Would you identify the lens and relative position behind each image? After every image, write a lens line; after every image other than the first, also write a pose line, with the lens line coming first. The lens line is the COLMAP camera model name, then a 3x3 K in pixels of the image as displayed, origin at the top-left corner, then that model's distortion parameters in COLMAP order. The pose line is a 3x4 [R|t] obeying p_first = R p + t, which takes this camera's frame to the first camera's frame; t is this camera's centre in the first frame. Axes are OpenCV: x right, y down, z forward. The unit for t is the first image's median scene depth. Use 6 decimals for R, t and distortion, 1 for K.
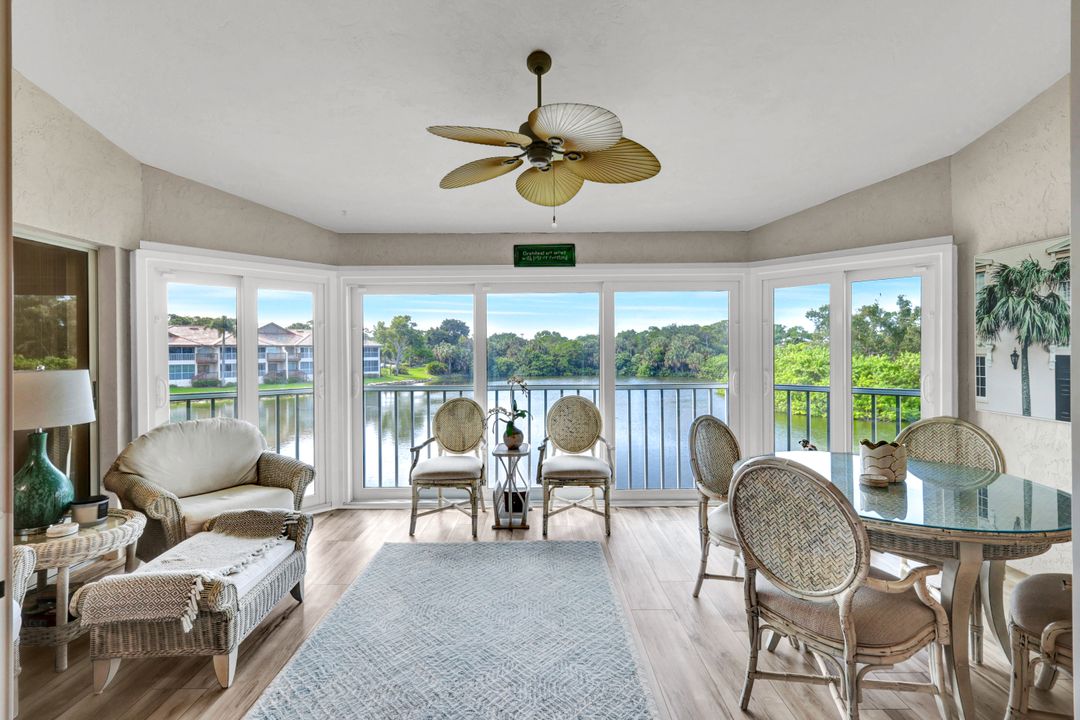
lens RADIAL K [[472.5, 0, 546.0], [0, 472.5, 353.4], [0, 0, 1]] dist [0.001449, -0.000108]
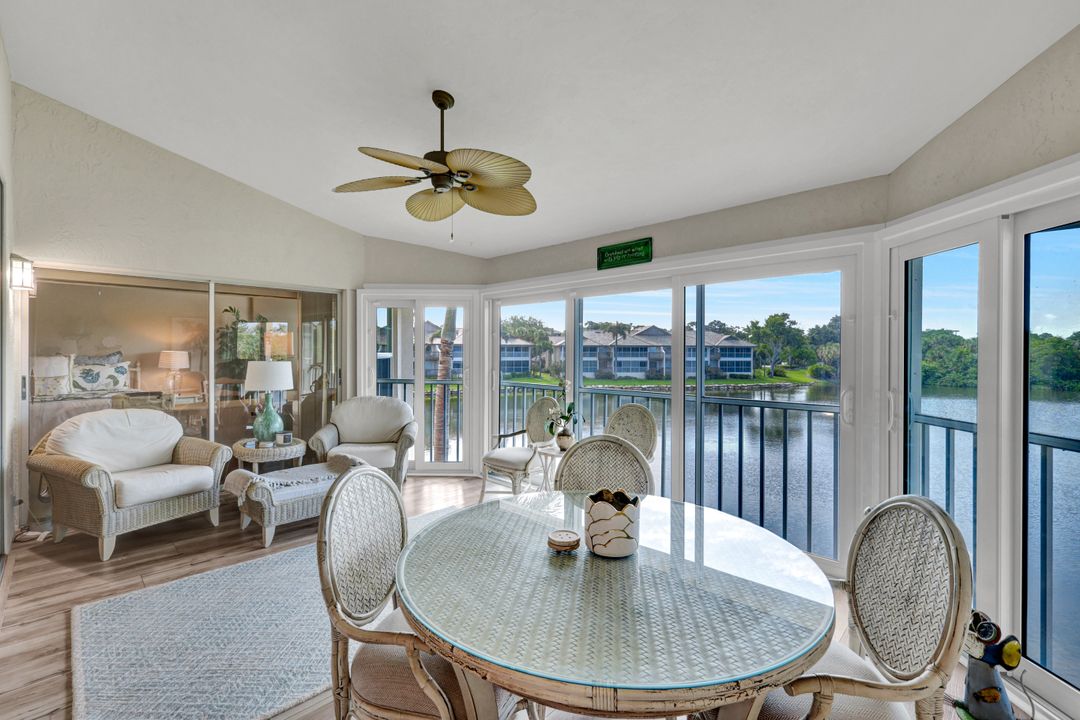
lens RADIAL K [[472.5, 0, 546.0], [0, 472.5, 353.4], [0, 0, 1]] dist [0.001449, -0.000108]
pose [[0.709337, 0.012799, -0.704754, 0.569528], [-0.012877, 0.999904, 0.005198, -0.011262], [0.704752, 0.005387, 0.709433, 0.222690]]
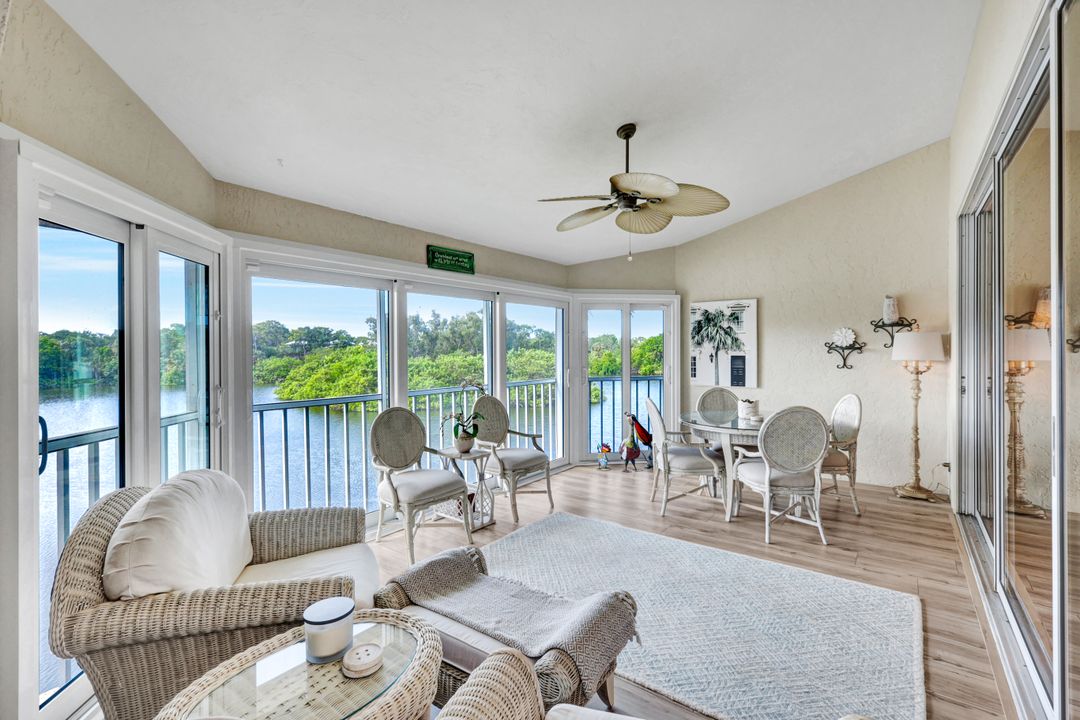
lens RADIAL K [[447.5, 0, 554.6], [0, 447.5, 351.8], [0, 0, 1]] dist [-0.000305, 0.000063]
pose [[0.624326, 0.000743, 0.781163, -0.628799], [0.005412, 0.999971, -0.005277, -0.004213], [-0.781145, 0.007522, 0.624304, 0.232908]]
